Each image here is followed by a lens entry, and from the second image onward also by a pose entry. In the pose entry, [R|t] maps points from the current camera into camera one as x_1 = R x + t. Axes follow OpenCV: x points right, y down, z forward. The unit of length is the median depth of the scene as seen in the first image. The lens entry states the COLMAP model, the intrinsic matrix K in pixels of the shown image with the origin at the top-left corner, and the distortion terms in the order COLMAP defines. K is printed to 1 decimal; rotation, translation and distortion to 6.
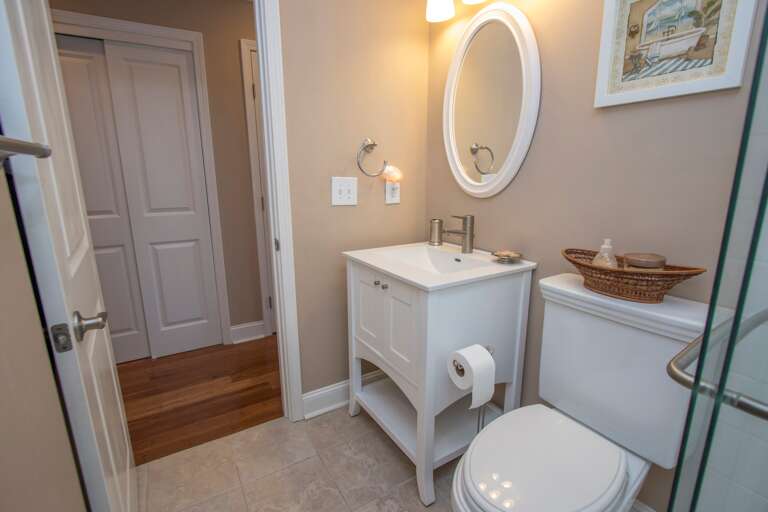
lens RADIAL K [[359.9, 0, 384.0], [0, 359.9, 256.0], [0, 0, 1]] dist [-0.003068, -0.001498]
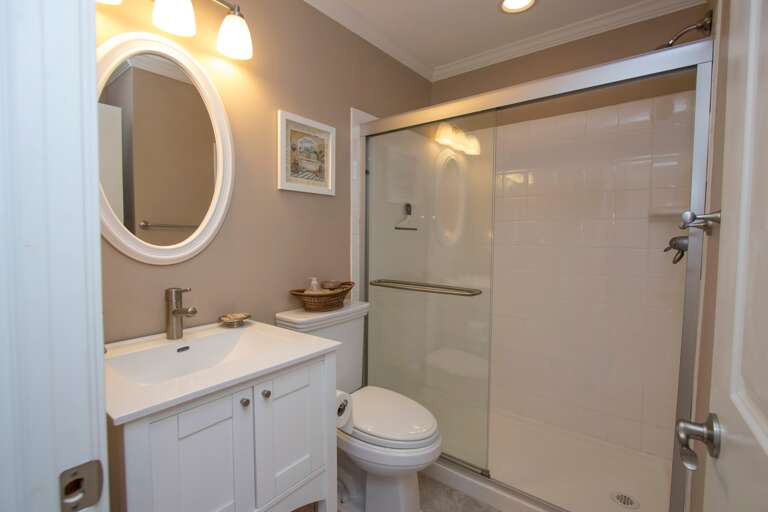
lens RADIAL K [[365.4, 0, 384.0], [0, 365.4, 256.0], [0, 0, 1]] dist [-0.000820, -0.000953]
pose [[-0.345064, -0.051568, 0.937162, -0.971058], [0.202694, 0.970834, 0.128053, -0.287682], [-0.916431, 0.234143, -0.324547, 1.266122]]
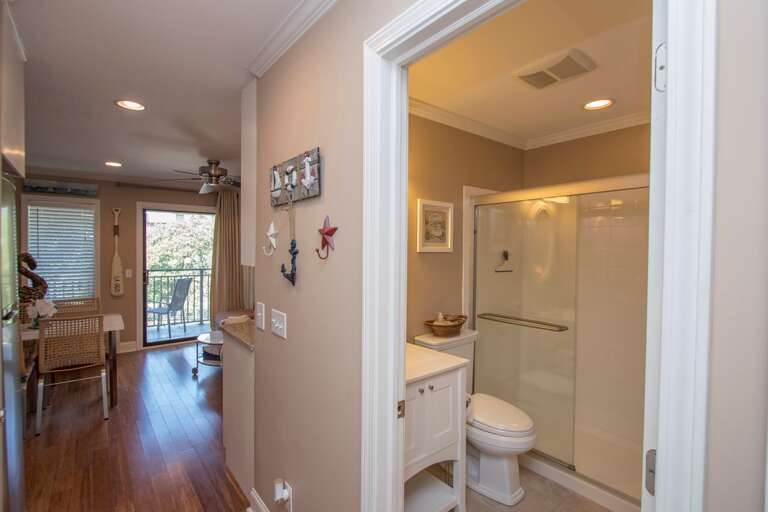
lens RADIAL K [[365.4, 0, 384.0], [0, 365.4, 256.0], [0, 0, 1]] dist [-0.000820, -0.000953]
pose [[-0.128343, -0.014376, 0.991626, -1.590614], [0.212801, 0.976205, 0.041695, -0.571407], [-0.968630, 0.216371, -0.122230, 1.595193]]
